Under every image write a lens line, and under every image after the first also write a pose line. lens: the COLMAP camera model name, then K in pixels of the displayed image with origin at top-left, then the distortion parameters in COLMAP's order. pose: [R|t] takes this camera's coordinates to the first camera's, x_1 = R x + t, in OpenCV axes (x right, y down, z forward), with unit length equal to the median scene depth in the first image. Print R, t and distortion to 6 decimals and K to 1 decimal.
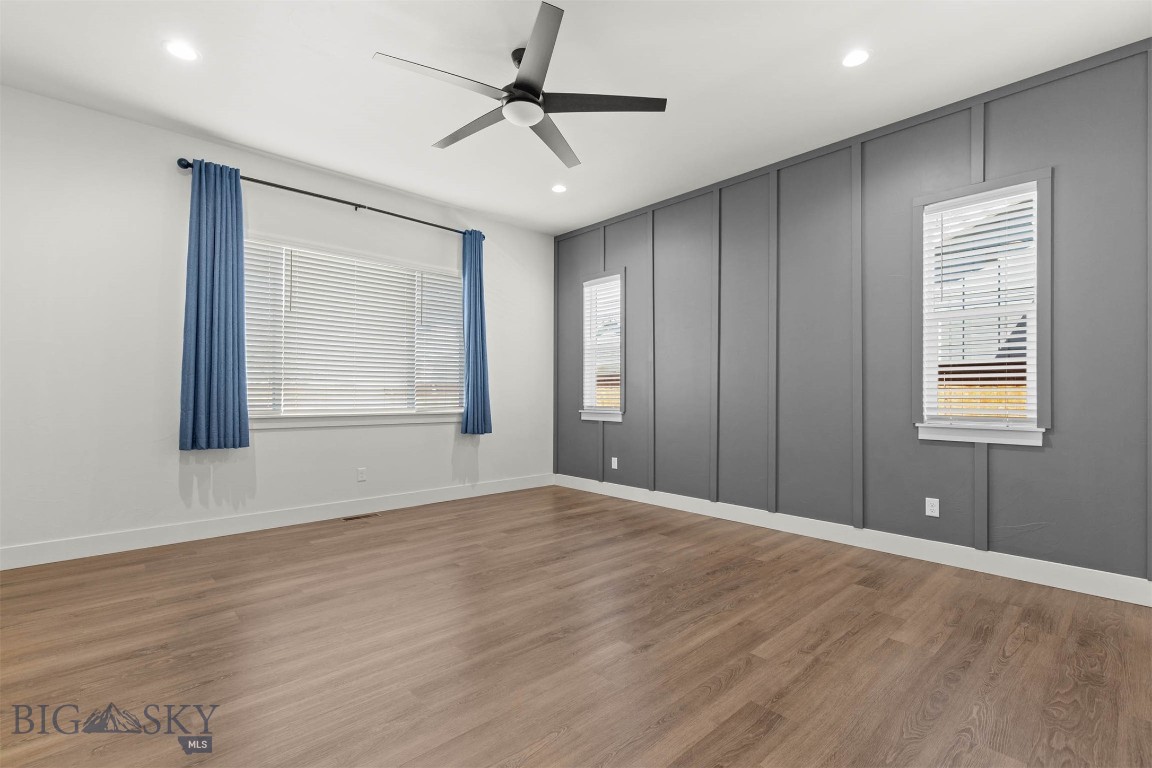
lens RADIAL K [[519.0, 0, 576.2], [0, 519.0, 390.5], [0, 0, 1]] dist [0.008478, -0.001952]
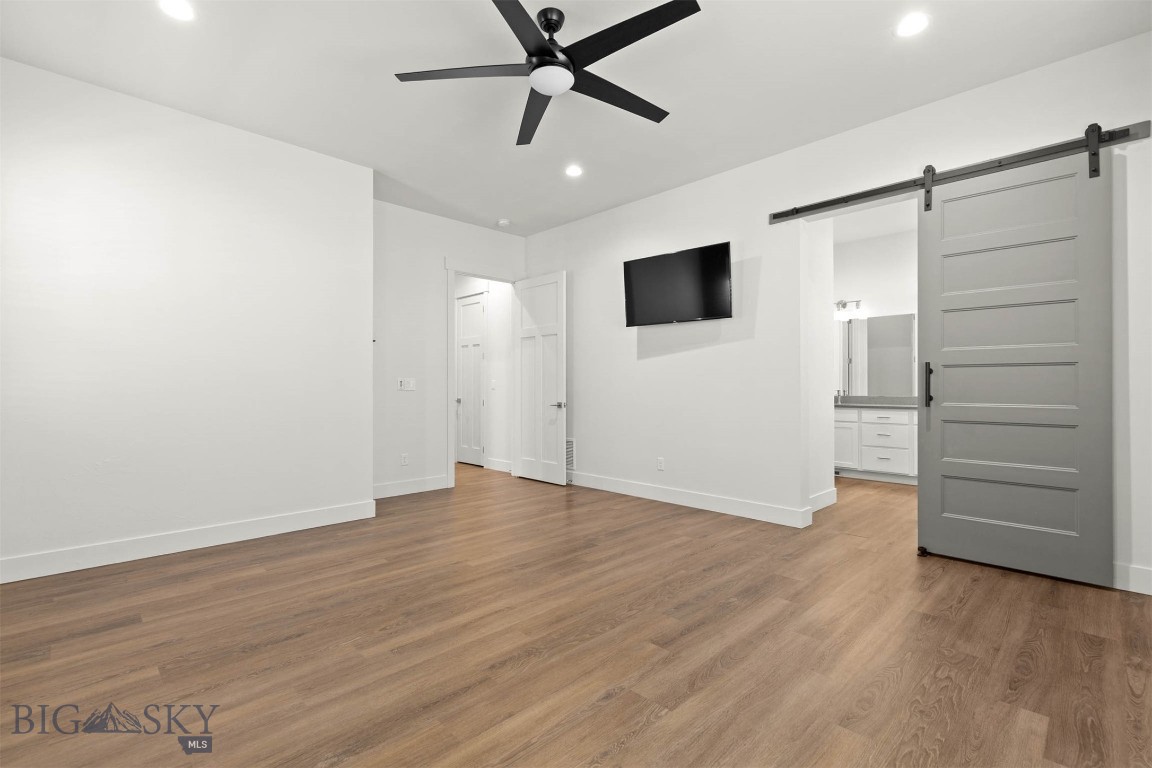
lens RADIAL K [[519.0, 0, 576.8], [0, 519.0, 383.2], [0, 0, 1]] dist [0.008478, -0.001952]
pose [[-0.999552, -0.003815, -0.029676, -0.117912], [-0.003435, 0.999912, -0.012823, 0.009242], [0.029722, -0.012715, -0.999477, 1.878943]]
